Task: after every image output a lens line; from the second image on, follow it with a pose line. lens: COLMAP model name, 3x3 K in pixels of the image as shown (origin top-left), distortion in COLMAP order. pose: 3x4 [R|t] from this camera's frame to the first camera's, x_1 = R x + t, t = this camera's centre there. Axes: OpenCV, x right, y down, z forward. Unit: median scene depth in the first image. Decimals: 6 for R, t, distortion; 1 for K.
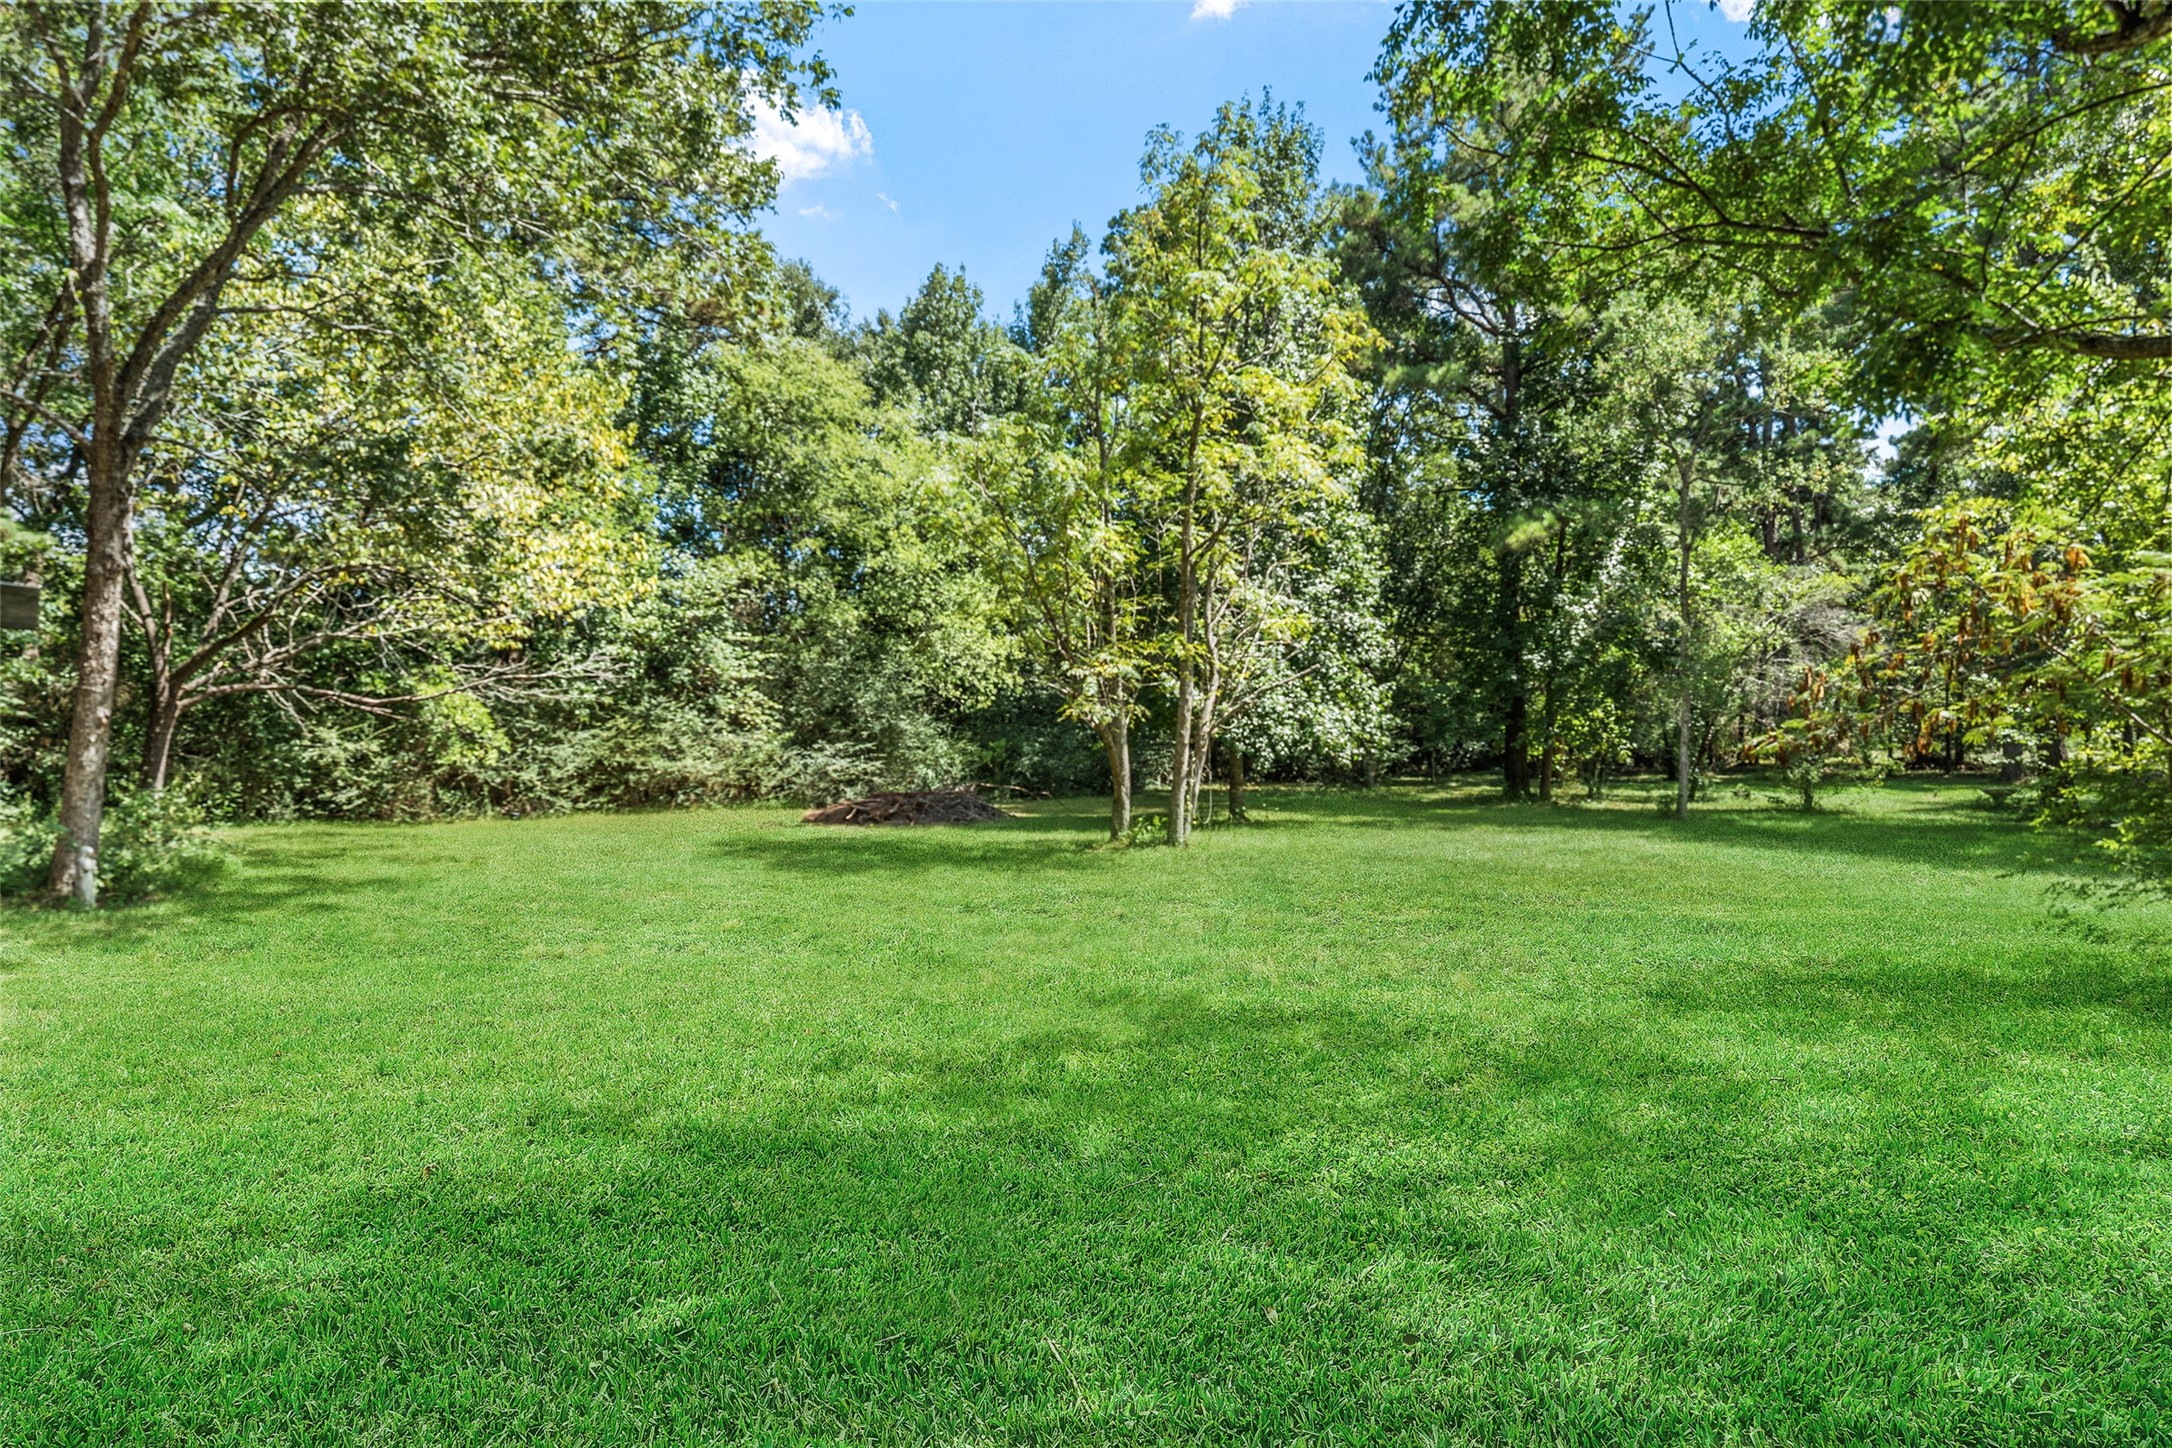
lens RADIAL K [[1310.8, 0, 1086.0], [0, 1310.8, 724.0], [0, 0, 1]] dist [0.004476, -0.000209]
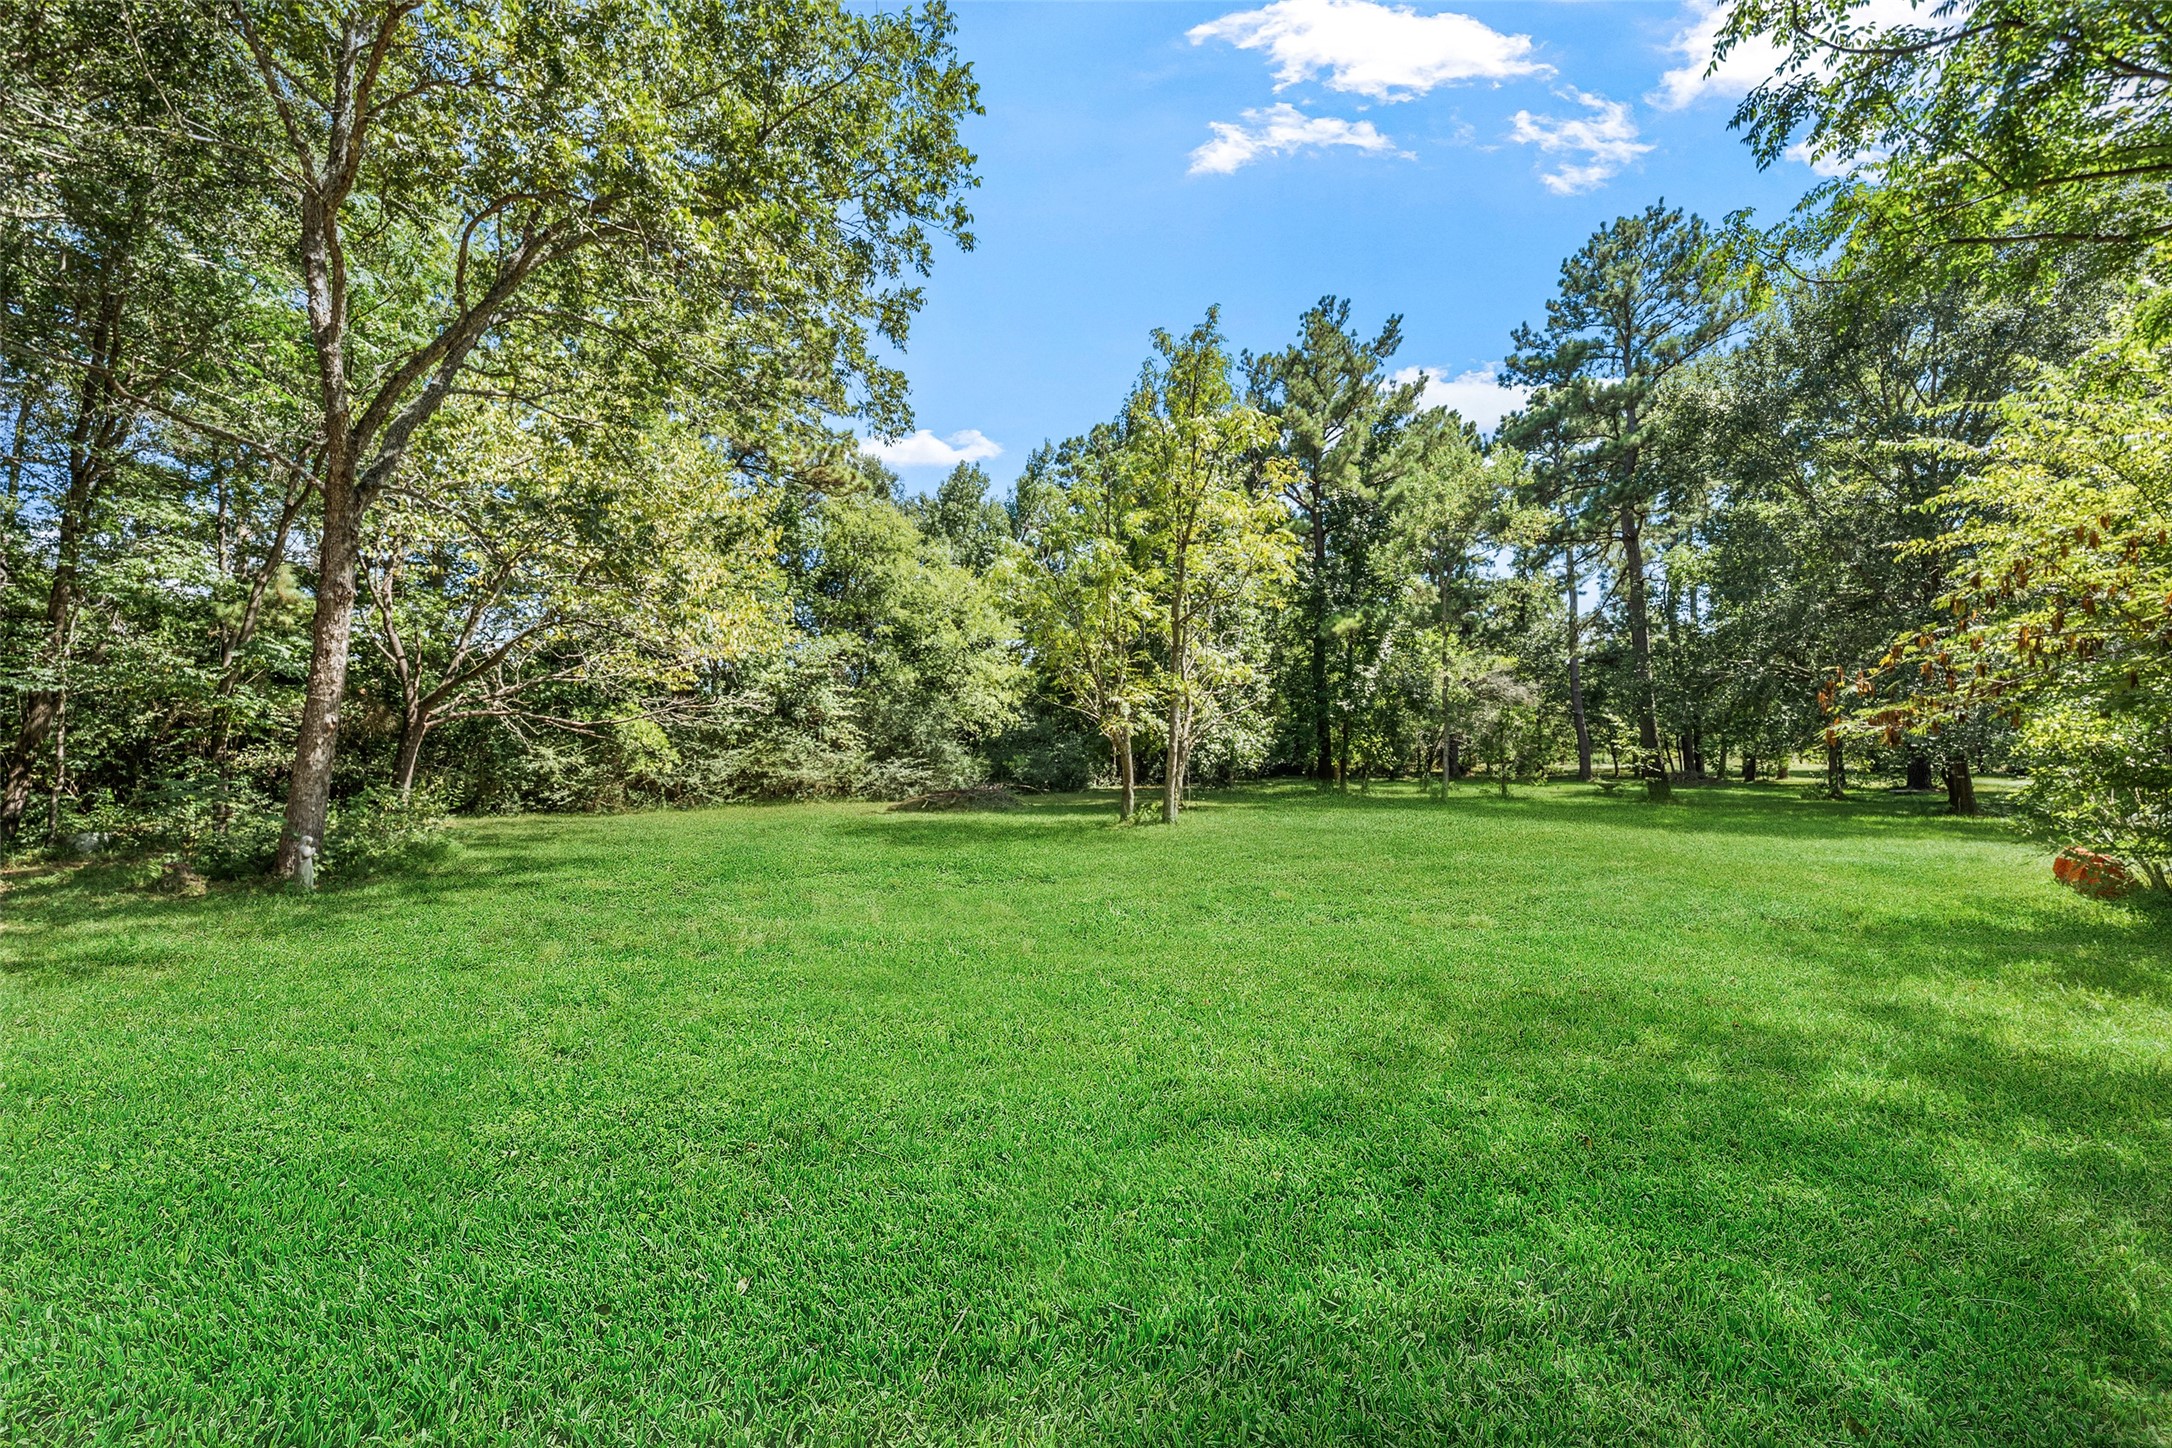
lens RADIAL K [[747.3, 0, 1086.0], [0, 747.3, 724.0], [0, 0, 1]] dist [-0.000820, -0.000030]
pose [[0.995667, 0.000330, 0.092995, -0.066912], [0.003374, 0.999207, -0.039664, 0.010922], [-0.092934, 0.039806, 0.994876, 0.129539]]
